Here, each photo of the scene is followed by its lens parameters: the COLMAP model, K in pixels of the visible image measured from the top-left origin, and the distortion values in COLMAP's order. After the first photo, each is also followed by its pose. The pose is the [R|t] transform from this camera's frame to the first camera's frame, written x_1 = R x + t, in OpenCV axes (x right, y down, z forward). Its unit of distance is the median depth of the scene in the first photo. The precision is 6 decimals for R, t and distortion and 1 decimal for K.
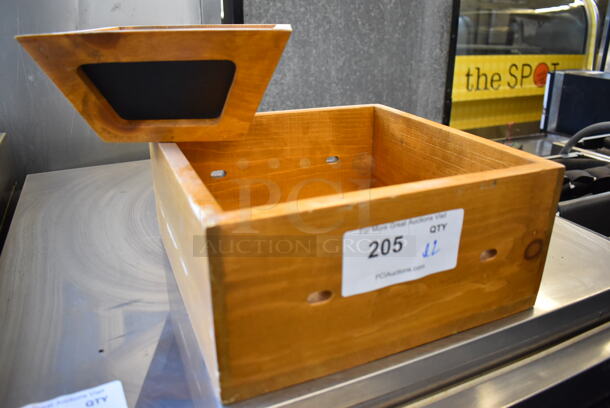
lens RADIAL K [[482.0, 0, 309.5], [0, 482.0, 203.5], [0, 0, 1]] dist [-0.096844, 0.018752]
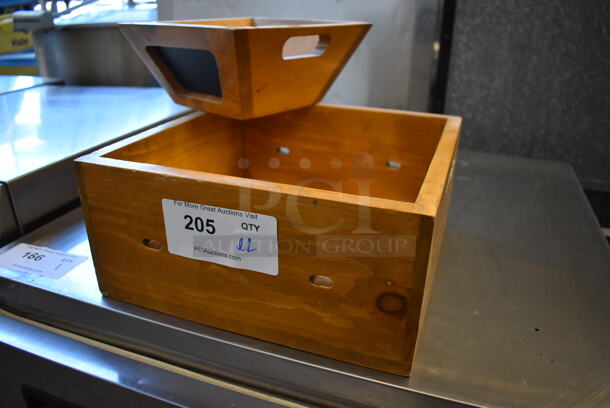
lens RADIAL K [[482.0, 0, 310.3], [0, 482.0, 203.1], [0, 0, 1]] dist [-0.096844, 0.018752]
pose [[0.716607, 0.283368, -0.637320, 0.604740], [-0.271153, 0.955057, 0.119755, -0.094295], [0.642612, 0.086994, 0.761237, 0.174160]]
